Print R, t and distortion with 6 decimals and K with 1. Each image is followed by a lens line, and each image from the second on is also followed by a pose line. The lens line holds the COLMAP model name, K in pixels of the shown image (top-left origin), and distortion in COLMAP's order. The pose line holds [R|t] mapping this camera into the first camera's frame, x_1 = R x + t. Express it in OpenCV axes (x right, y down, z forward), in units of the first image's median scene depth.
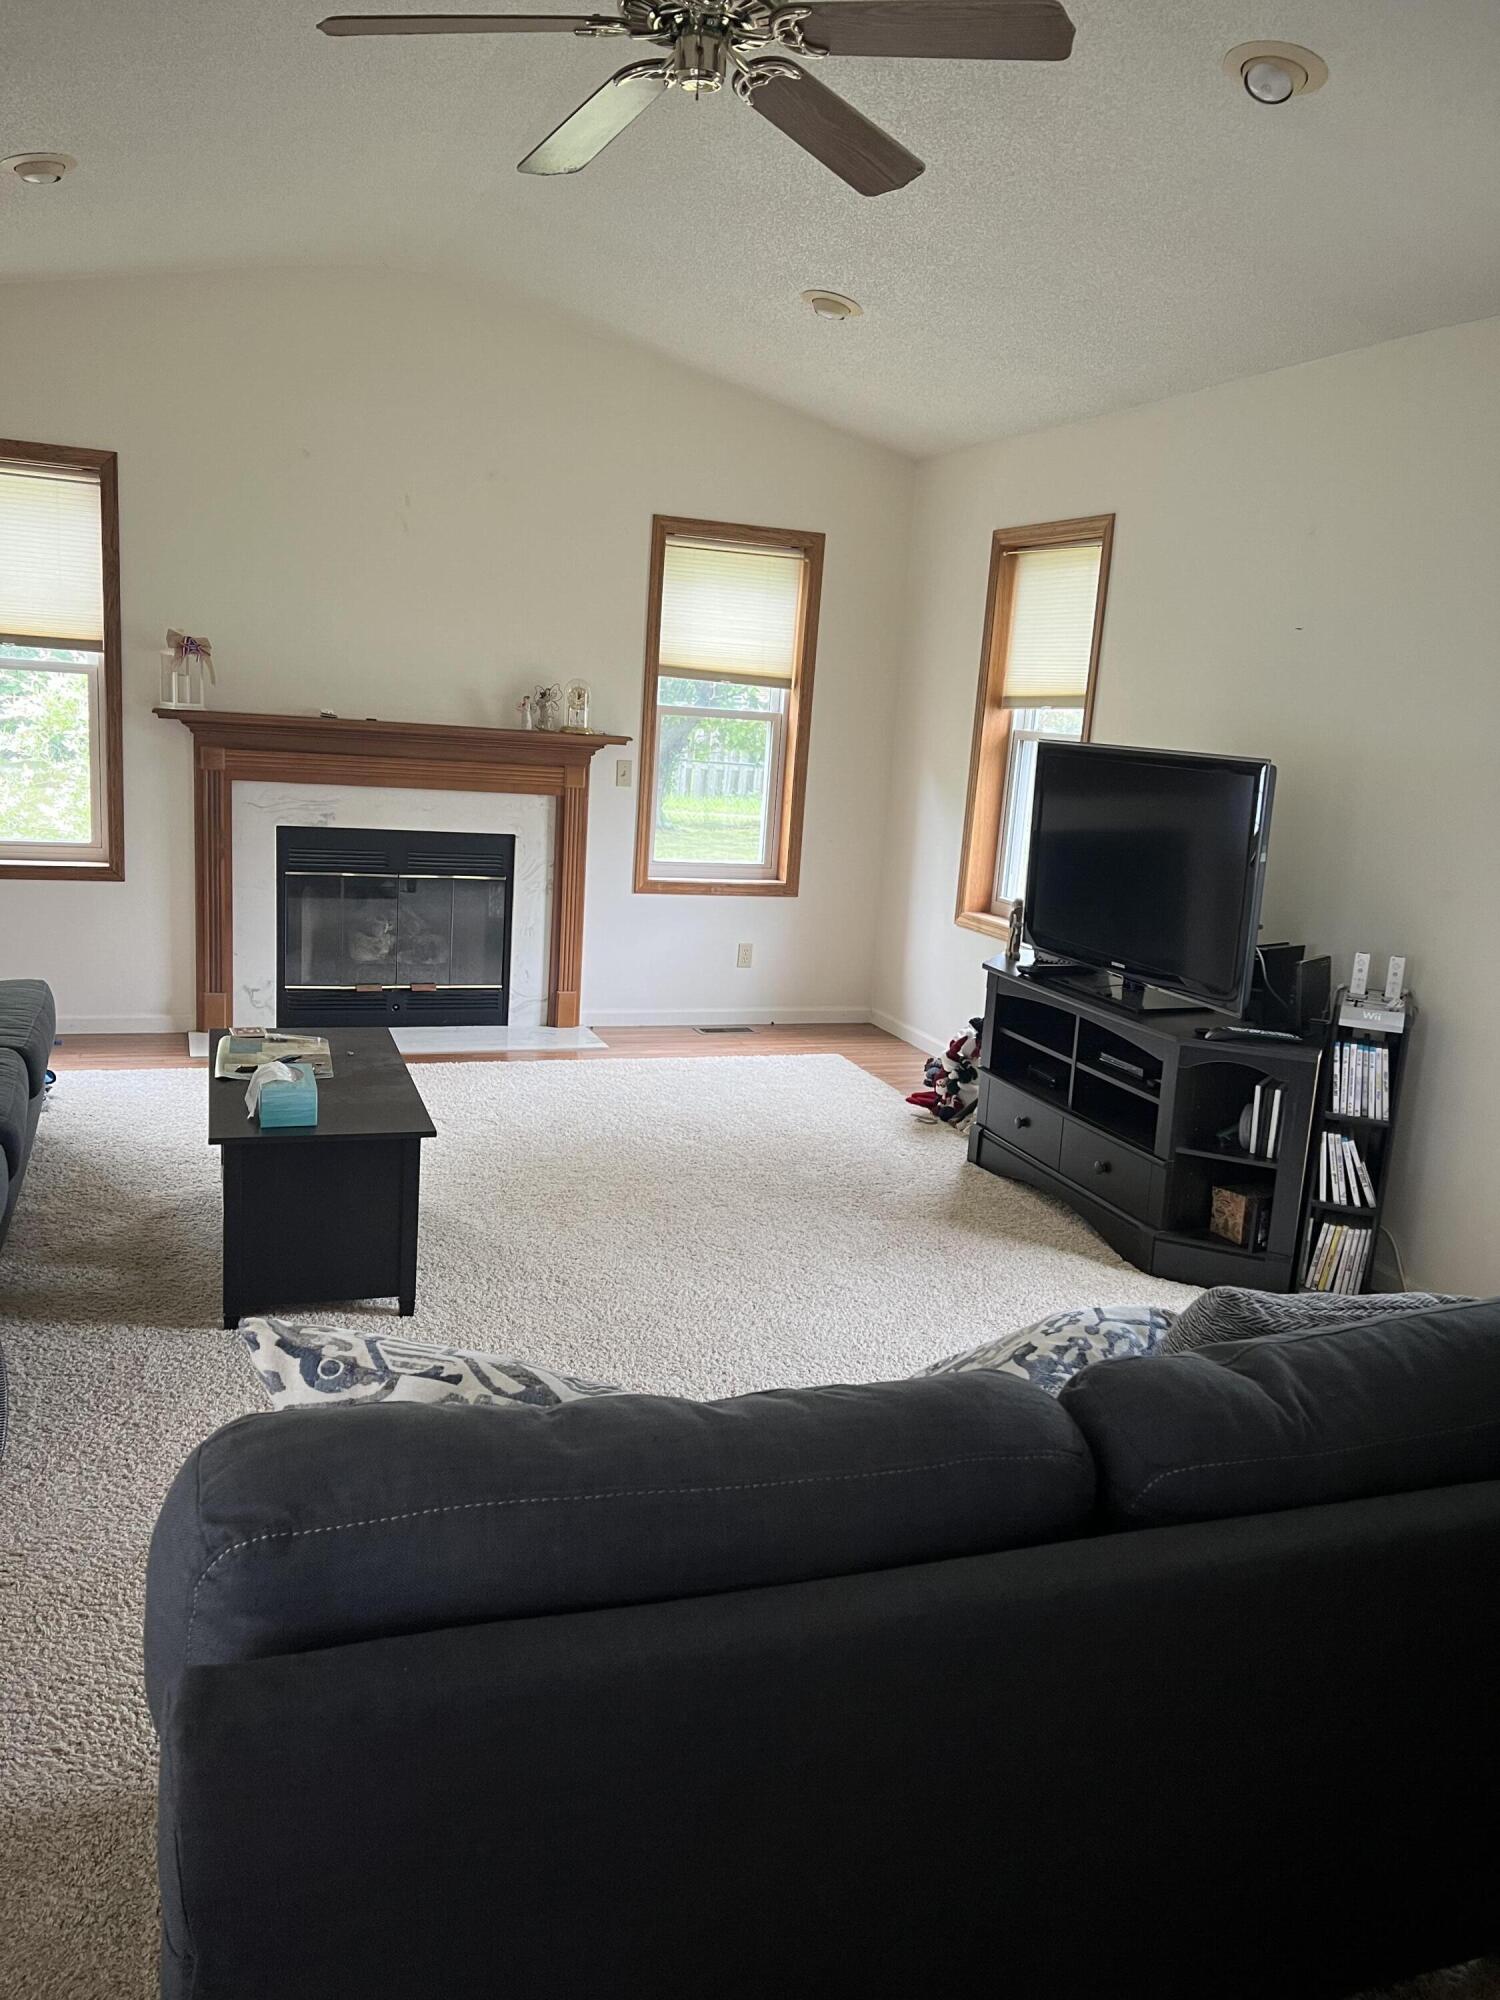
lens RADIAL K [[1508.9, 0, 740.3], [0, 1508.9, 1014.8], [0, 0, 1]] dist [0.053722, -0.056035]
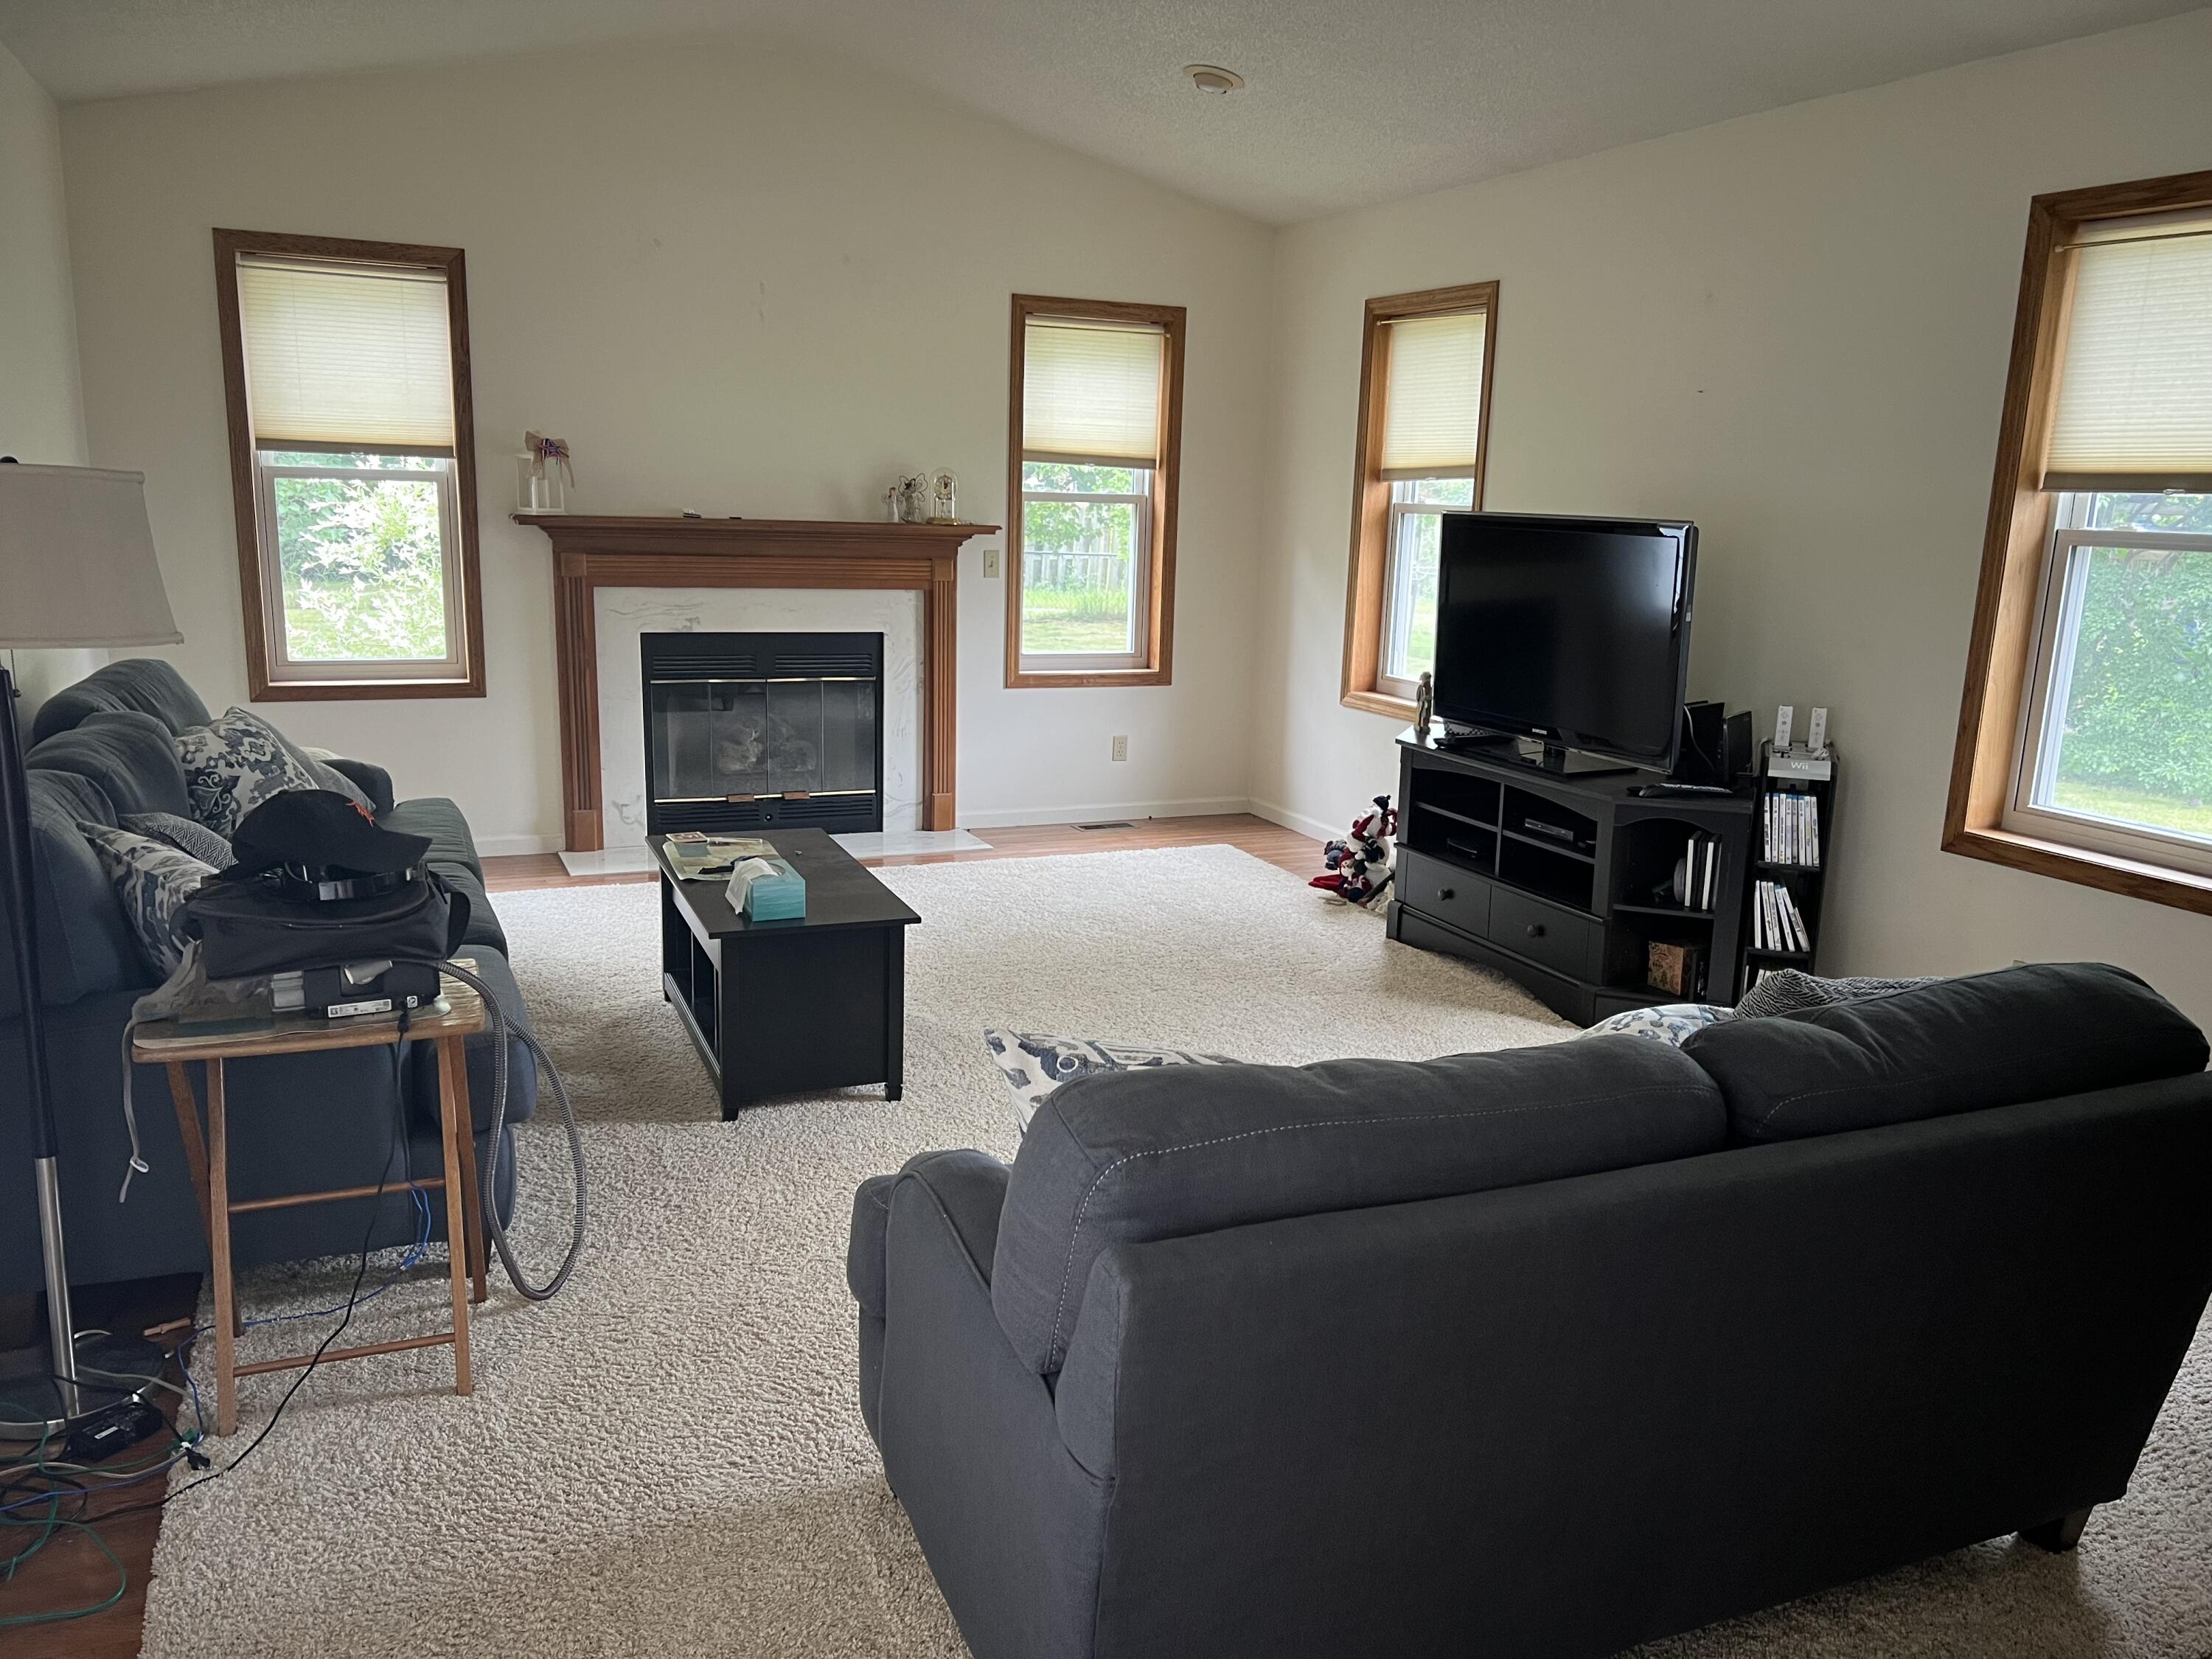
lens RADIAL K [[1668.9, 0, 1099.4], [0, 1668.9, 847.8], [0, 0, 1]] dist [0.053722, -0.056035]
pose [[0.997494, -0.048995, 0.051050, -0.083123], [0.048471, 0.998759, 0.011465, 0.014127], [-0.051548, -0.008962, 0.998630, -0.080882]]
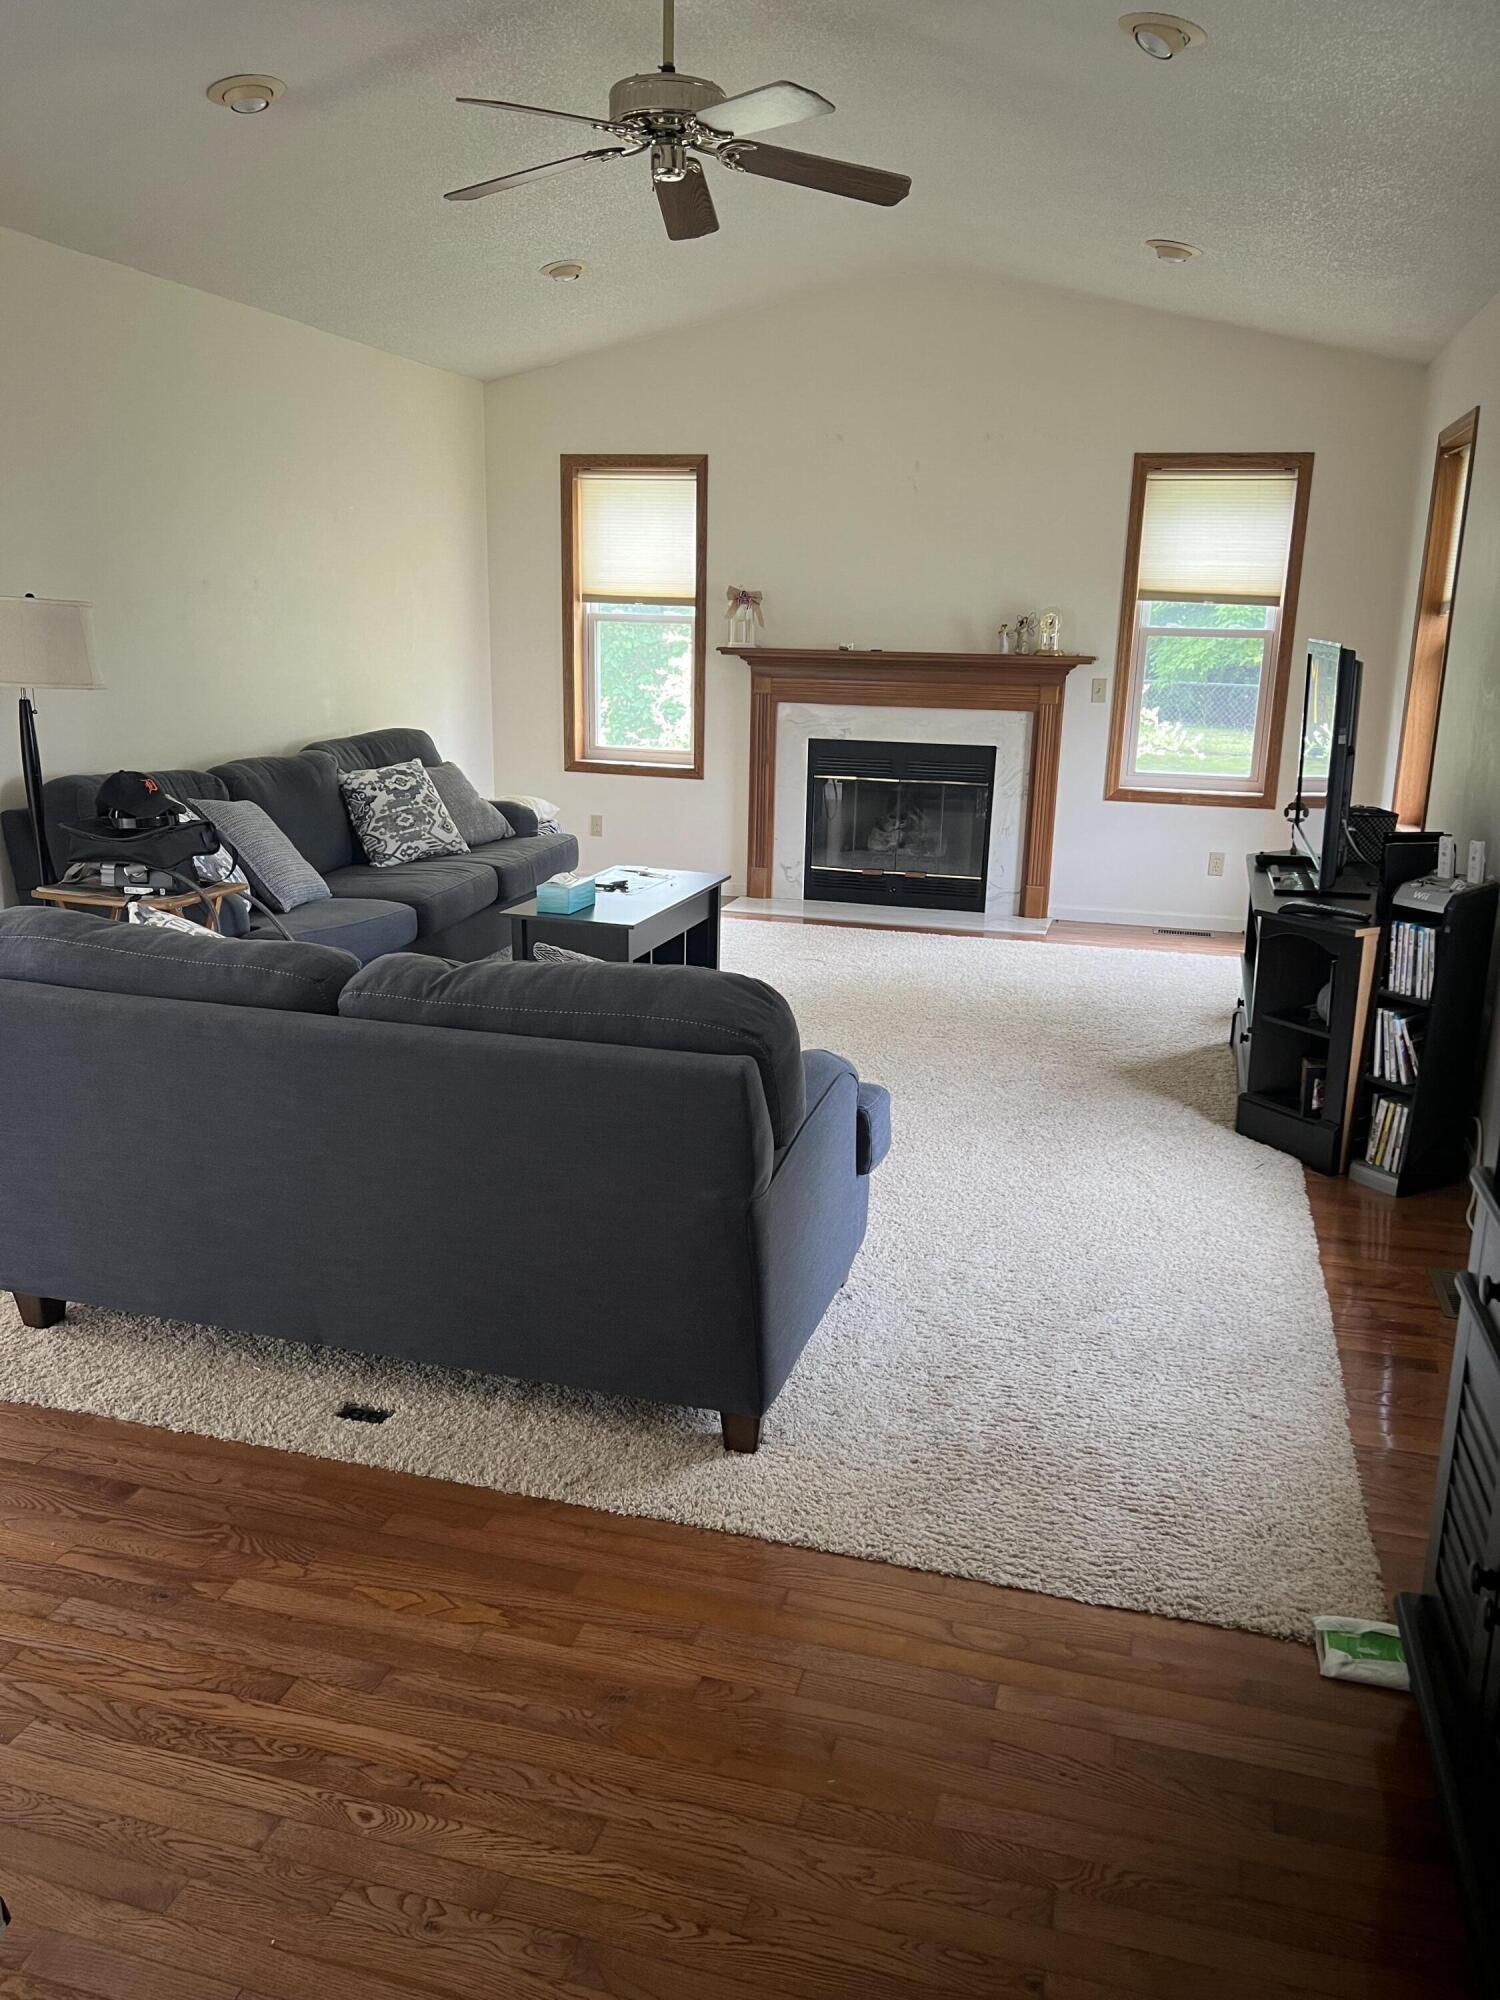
lens RADIAL K [[1508.9, 0, 756.0], [0, 1508.9, 1005.3], [0, 0, 1]] dist [0.053722, -0.056035]
pose [[0.807459, 0.102622, -0.580930, 0.452066], [-0.092148, 0.994606, 0.047619, 0.045876], [0.582683, 0.015081, 0.812560, -0.054786]]
